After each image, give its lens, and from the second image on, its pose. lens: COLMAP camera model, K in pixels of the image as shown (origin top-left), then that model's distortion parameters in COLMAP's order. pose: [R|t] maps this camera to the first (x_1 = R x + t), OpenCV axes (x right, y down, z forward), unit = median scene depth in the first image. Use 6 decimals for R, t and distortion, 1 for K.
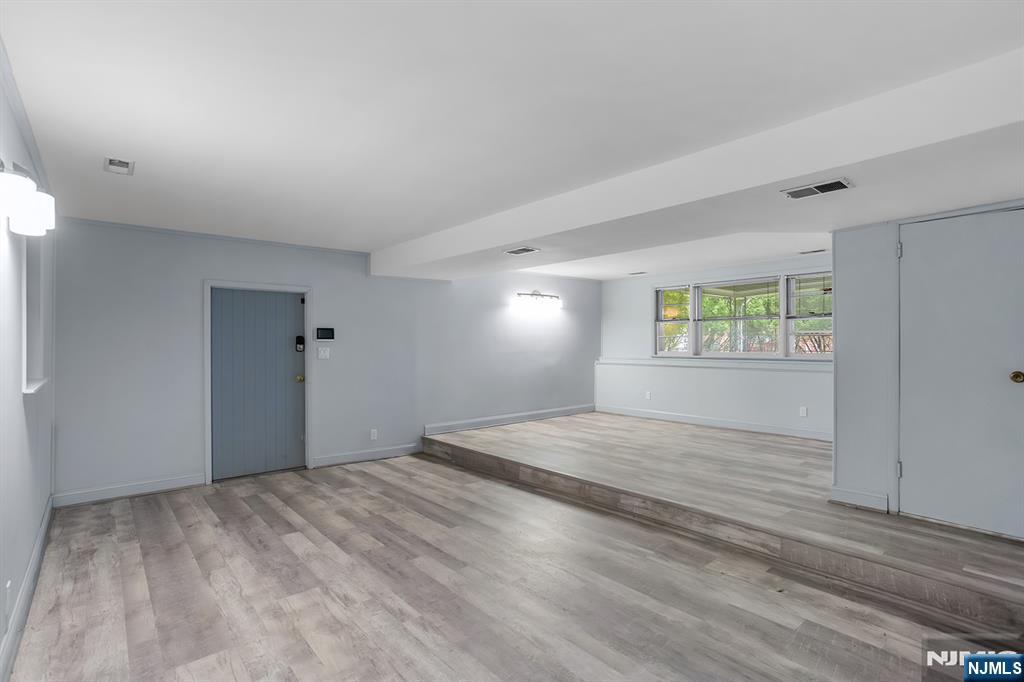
lens RADIAL K [[497.0, 0, 509.9], [0, 497.0, 336.5], [0, 0, 1]] dist [-0.001199, 0.000141]
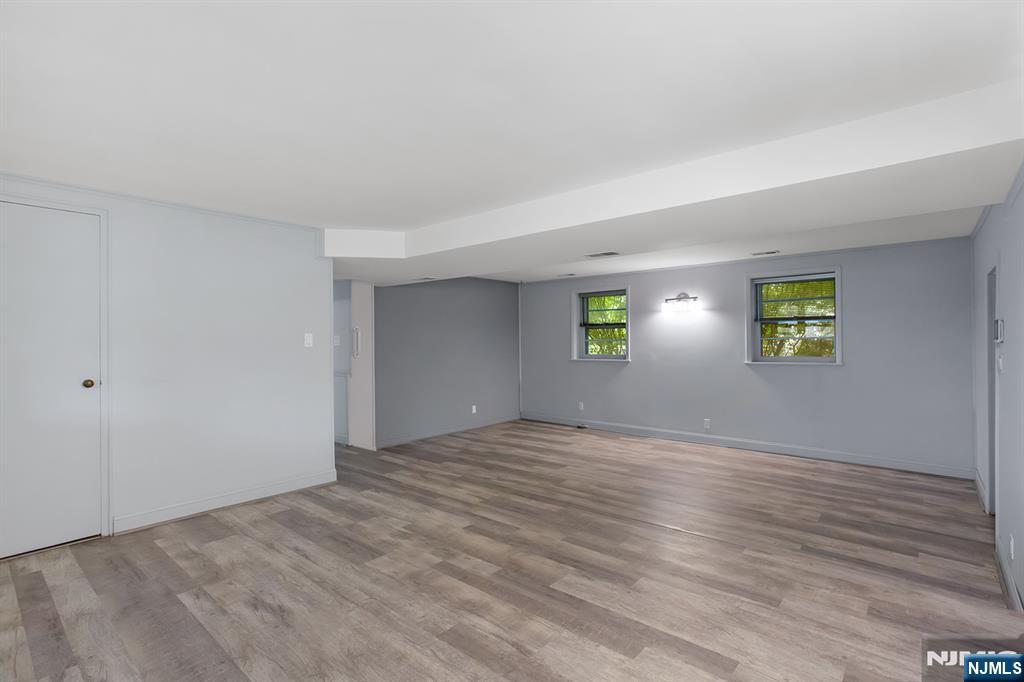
lens RADIAL K [[497.0, 0, 509.9], [0, 497.0, 336.5], [0, 0, 1]] dist [-0.001199, 0.000141]
pose [[-0.986187, 0.007436, -0.165468, 0.354241], [0.010919, 0.999737, -0.020149, 0.008876], [0.165275, -0.021677, -0.986009, 1.871648]]
